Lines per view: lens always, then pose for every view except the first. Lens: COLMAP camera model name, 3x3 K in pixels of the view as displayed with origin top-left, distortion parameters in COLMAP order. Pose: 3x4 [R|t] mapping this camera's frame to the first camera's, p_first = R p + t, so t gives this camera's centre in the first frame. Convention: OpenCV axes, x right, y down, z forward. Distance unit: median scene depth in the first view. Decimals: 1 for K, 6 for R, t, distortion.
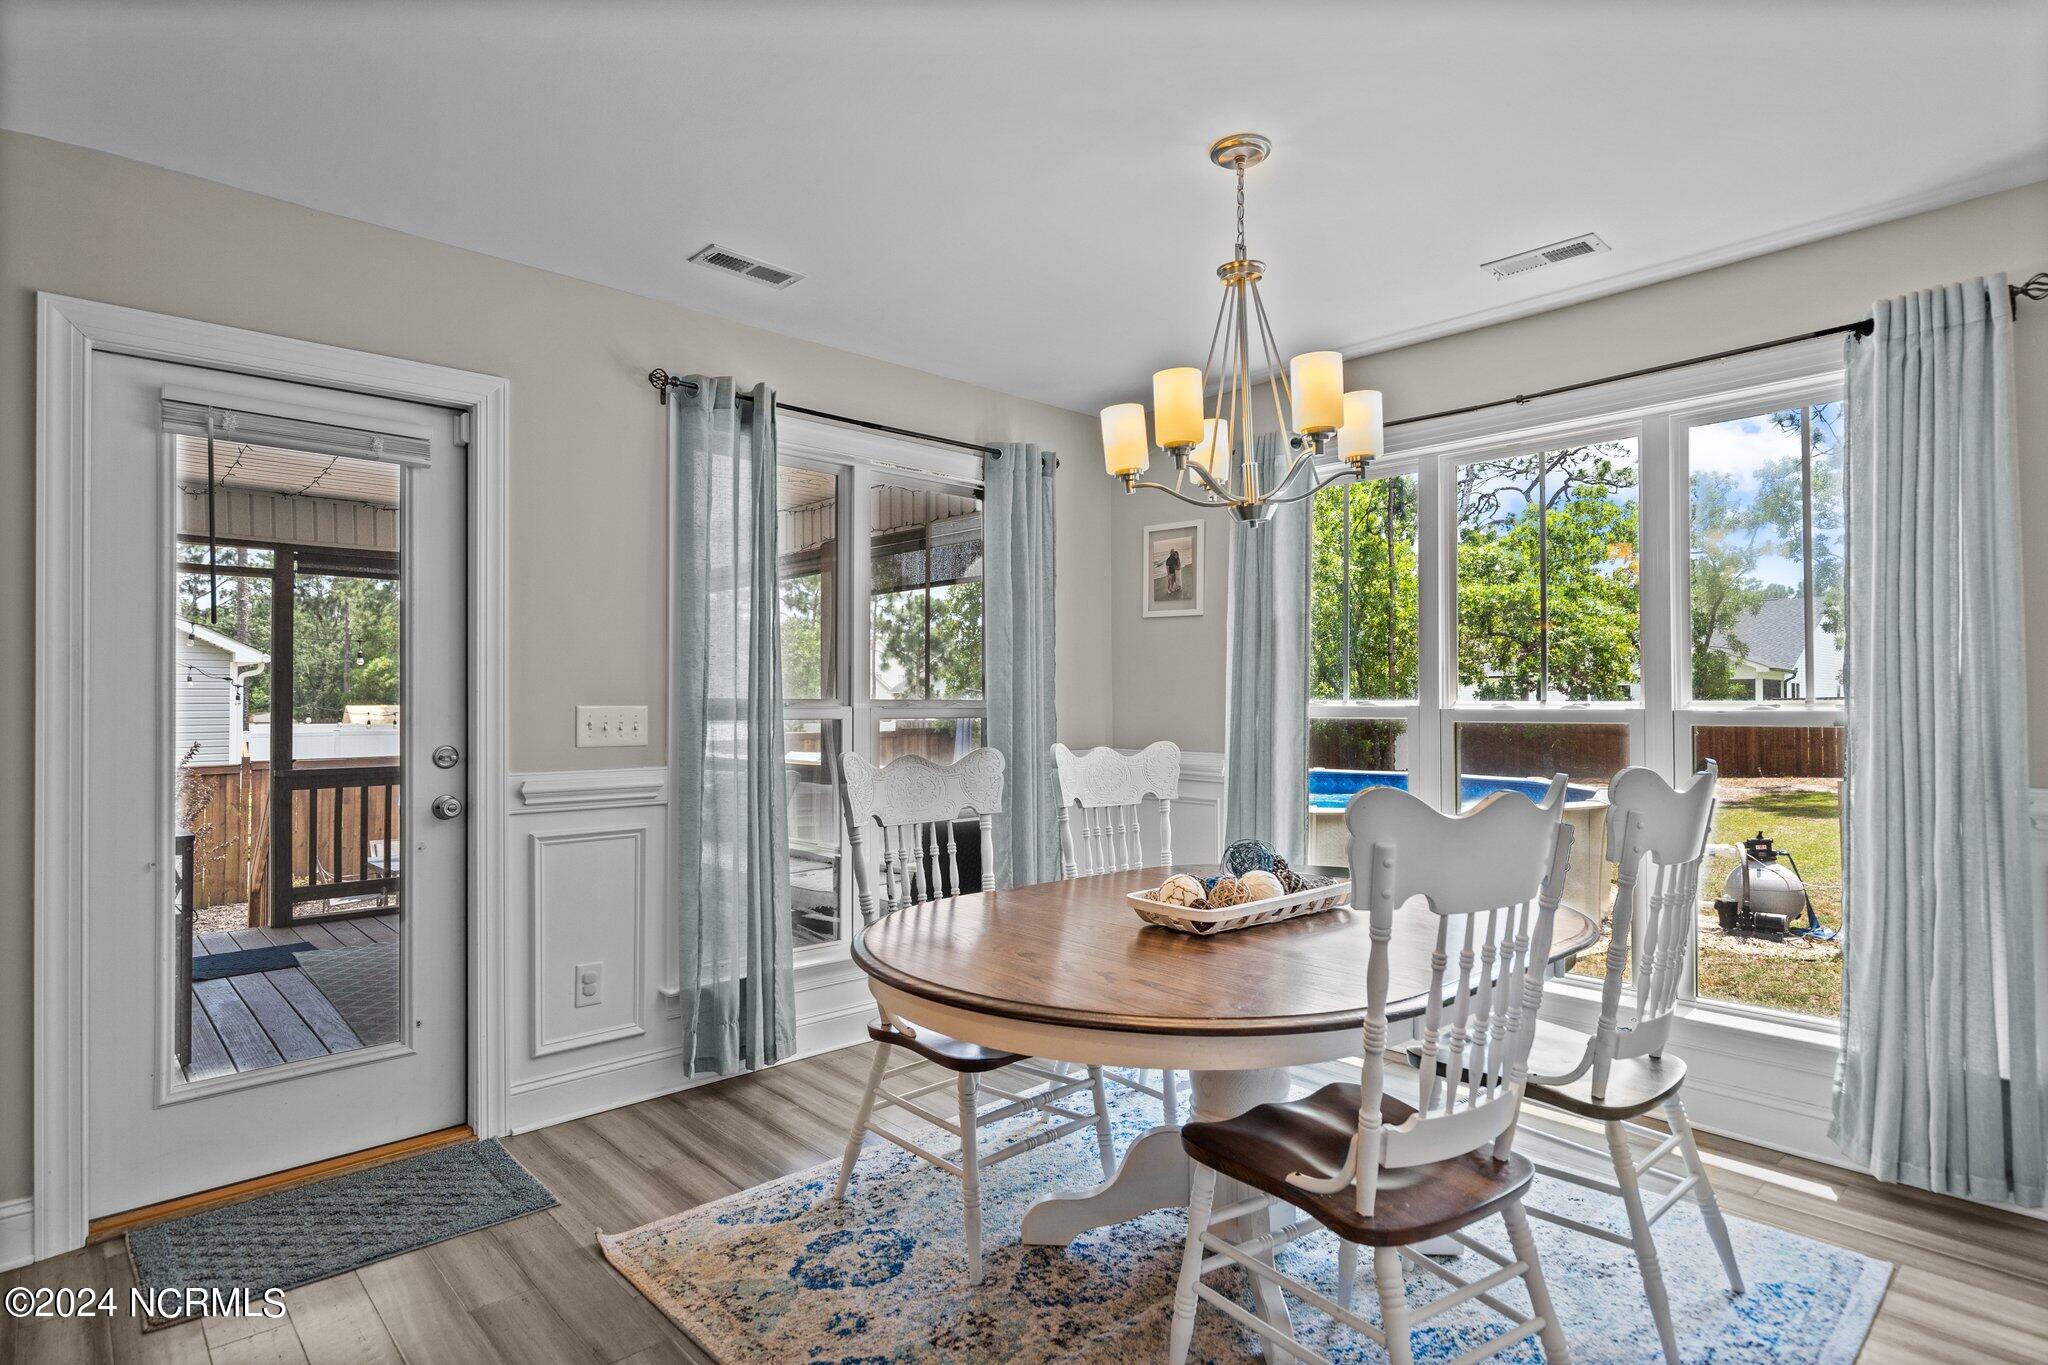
lens RADIAL K [[1056.9, 0, 1021.1], [0, 1056.9, 689.2], [0, 0, 1]] dist [-0.000290, -0.000013]
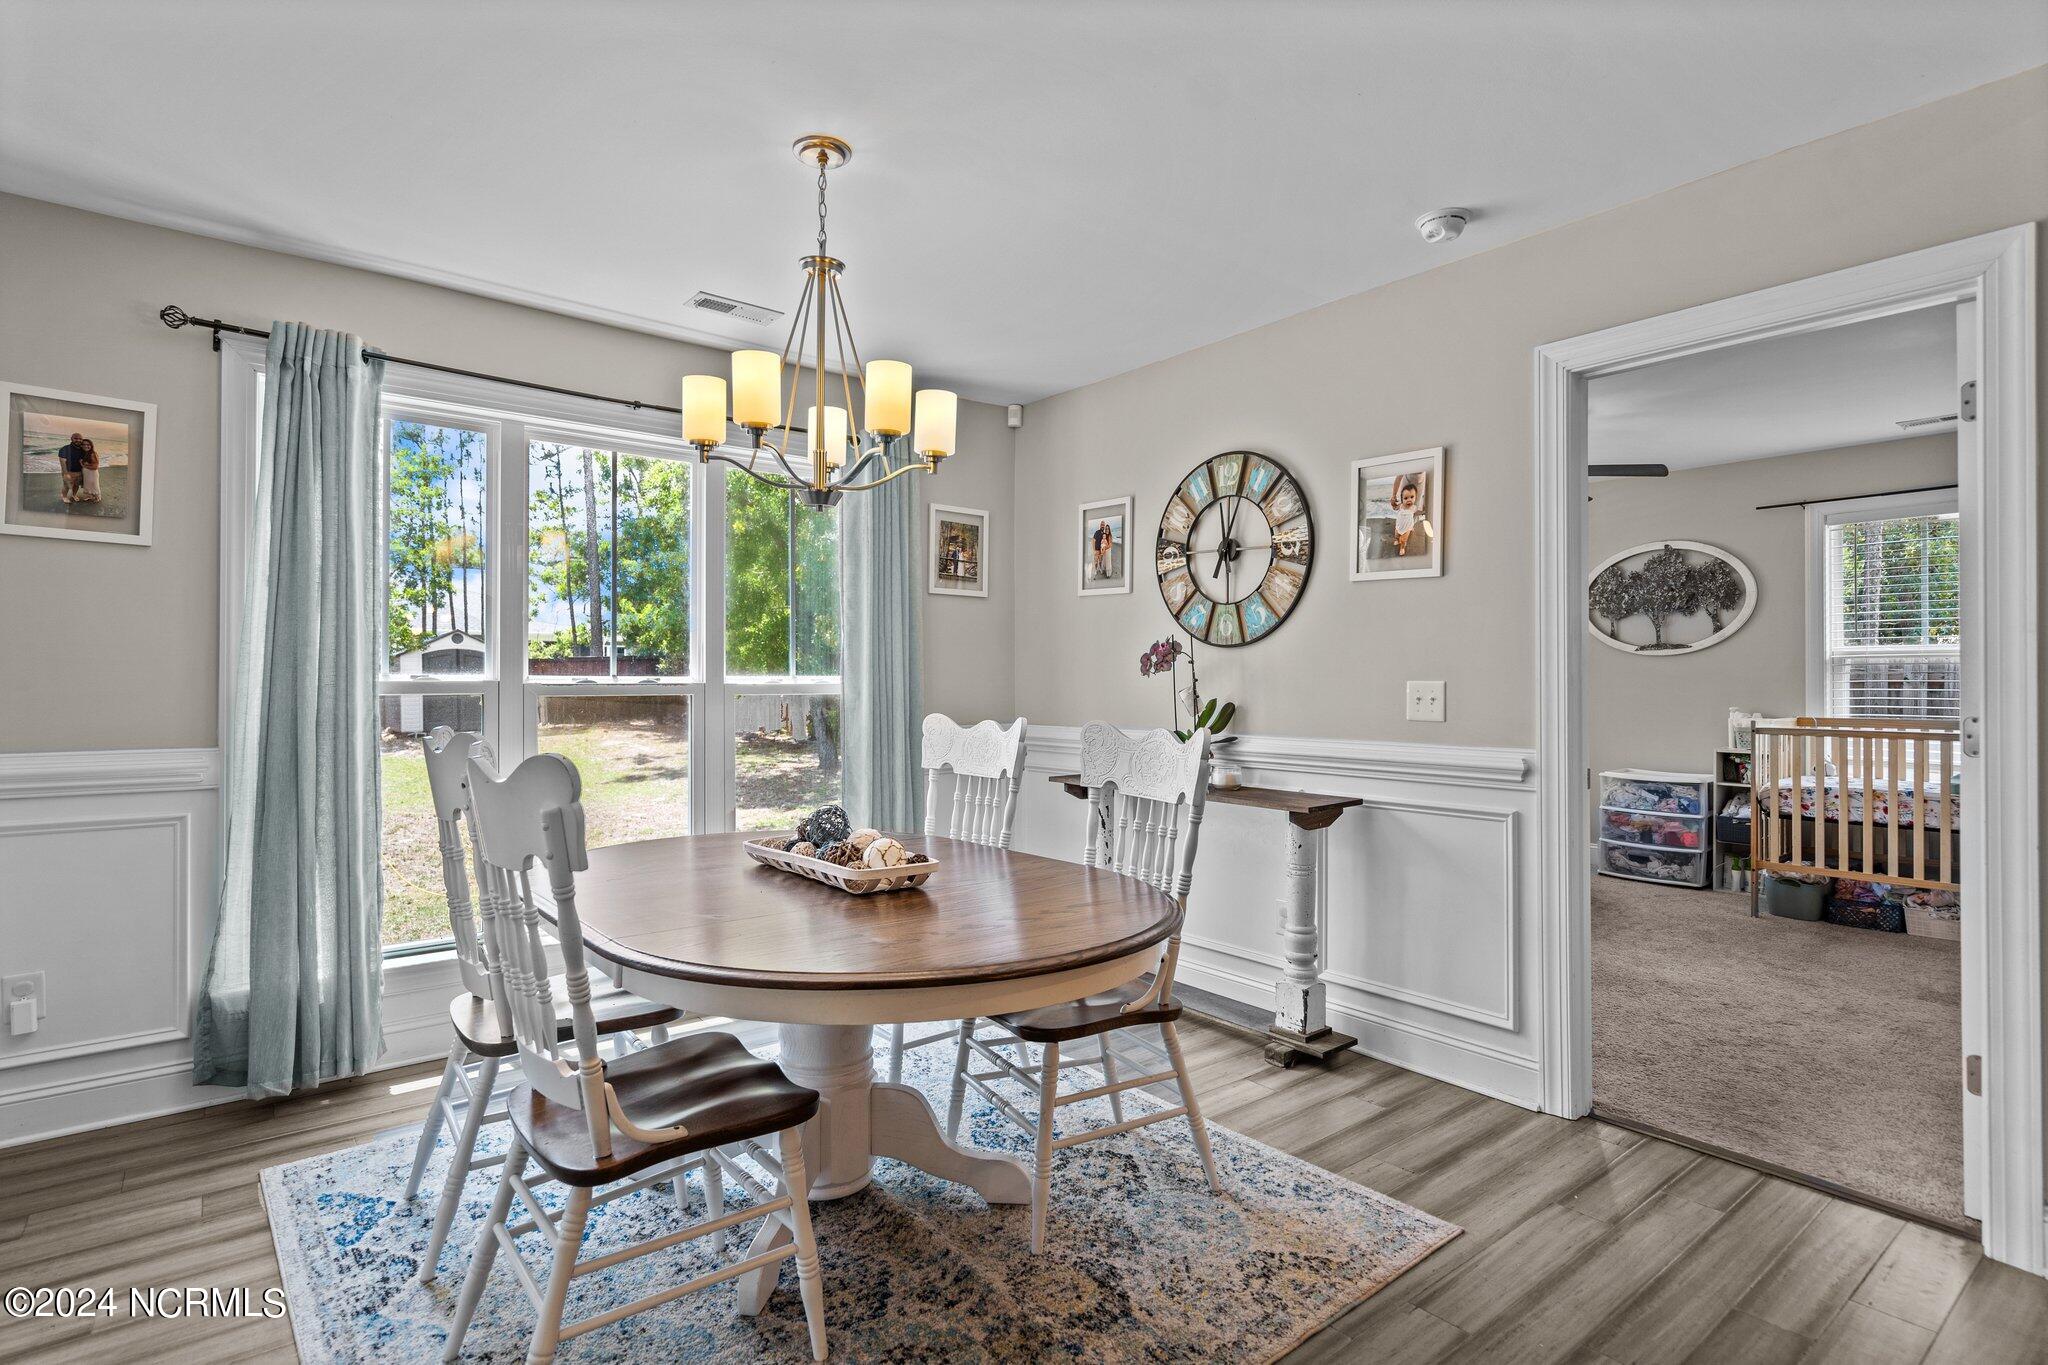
lens RADIAL K [[1009.0, 0, 1015.8], [0, 1009.0, 675.4], [0, 0, 1]] dist [-0.000034, 0.000363]
pose [[0.096228, 0.010417, 0.995305, -0.540960], [-0.012728, 0.999876, -0.009234, 0.015198], [-0.995278, -0.011780, 0.096349, 0.499189]]
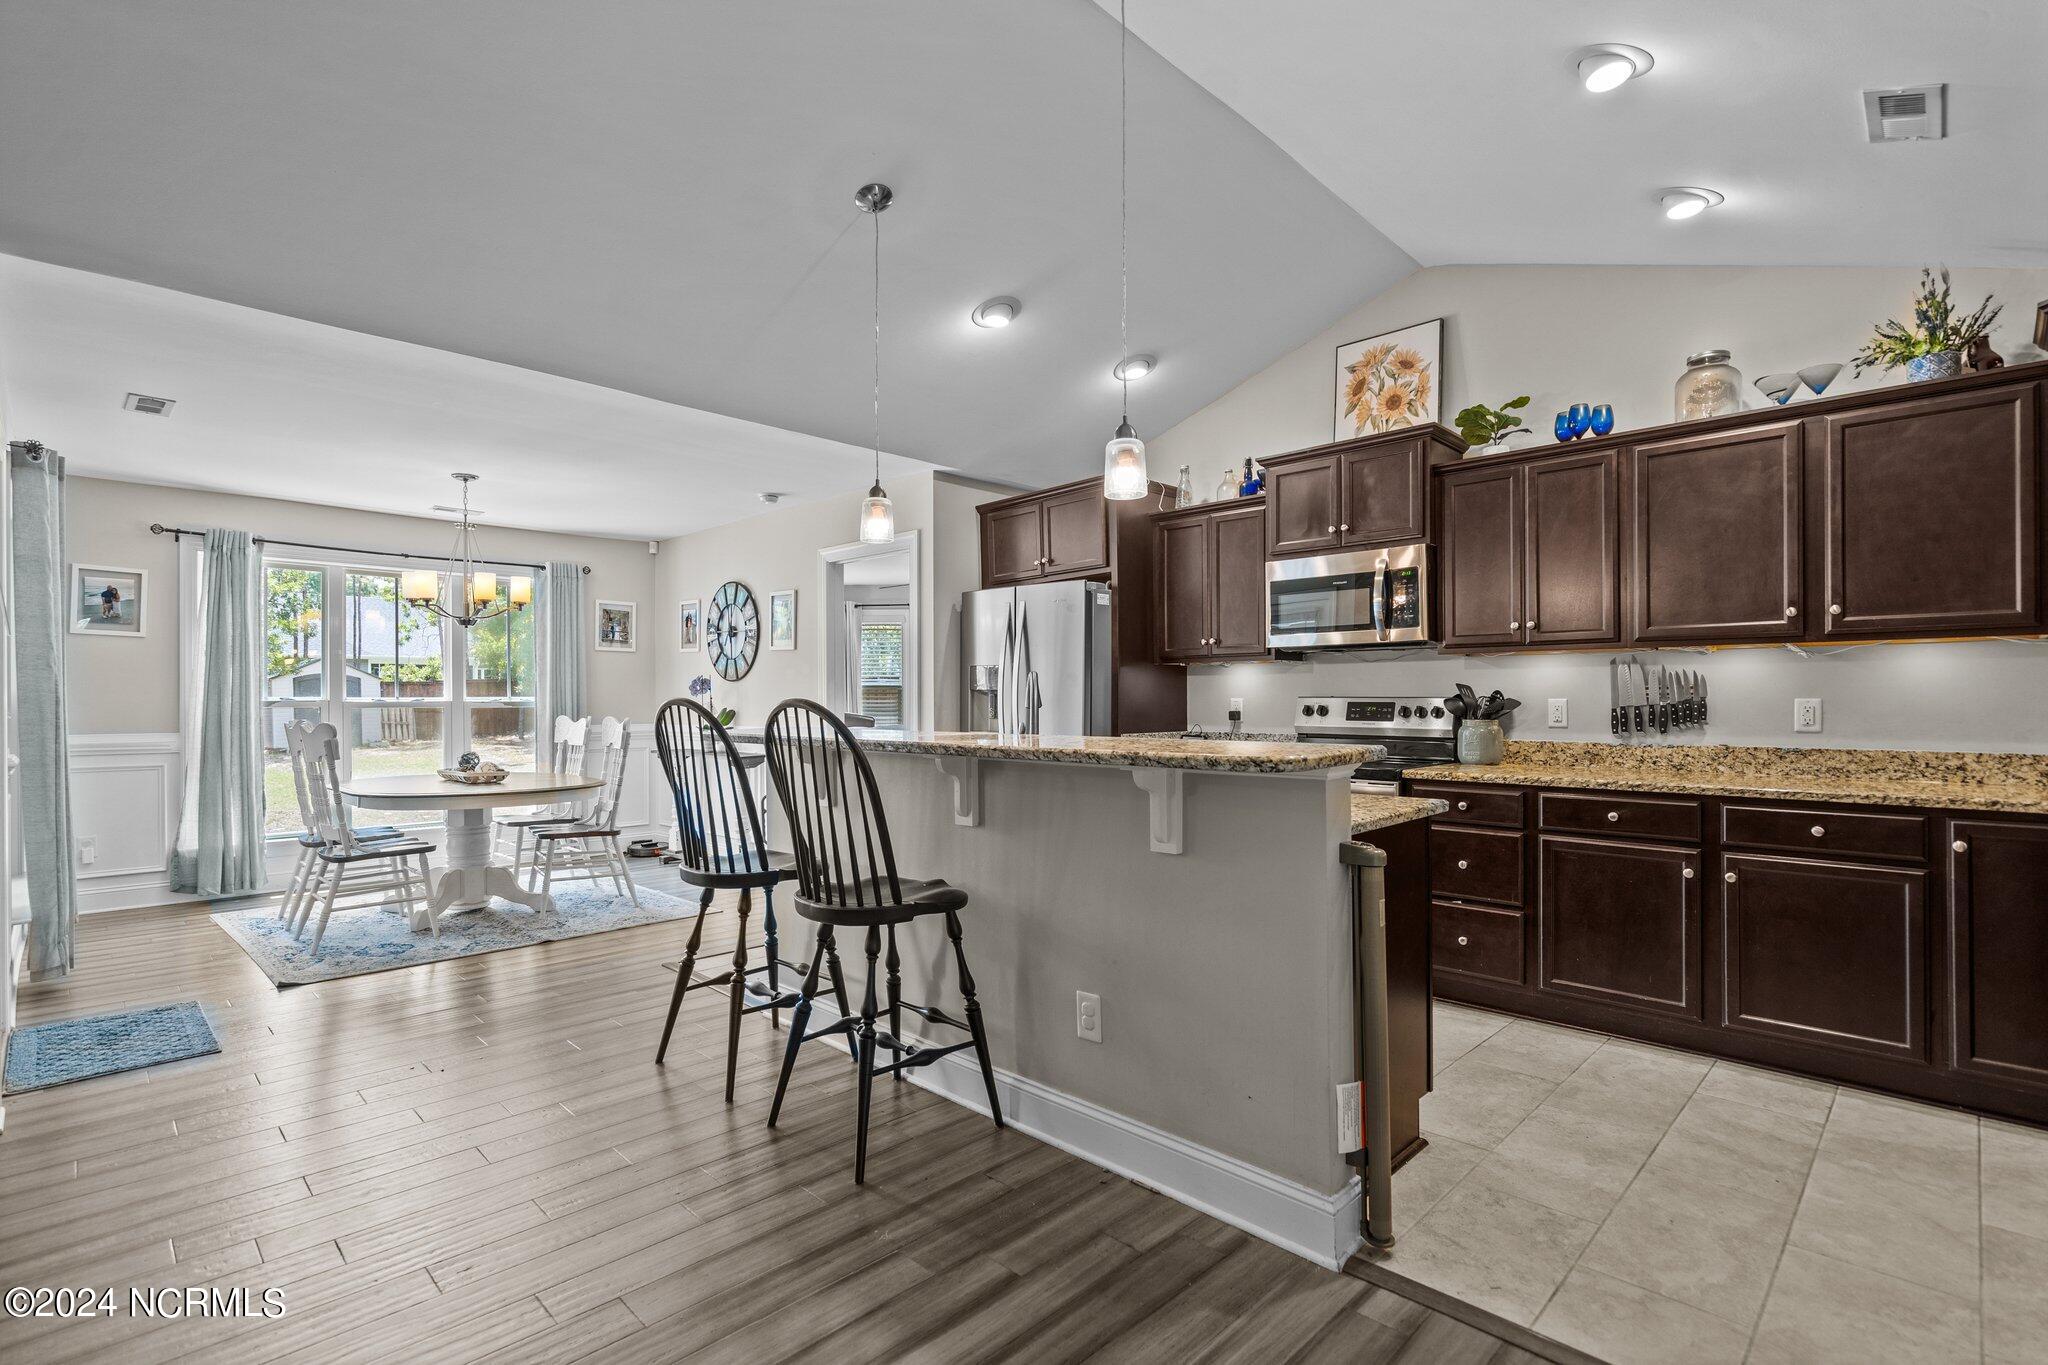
lens RADIAL K [[941.6, 0, 1026.9], [0, 941.6, 697.0], [0, 0, 1]] dist [-0.011087, 0.000566]
pose [[-0.034407, 0.006372, 0.999388, -1.456506], [-0.006741, 0.999955, -0.006608, 0.014391], [-0.999385, -0.006964, -0.034363, -0.186653]]
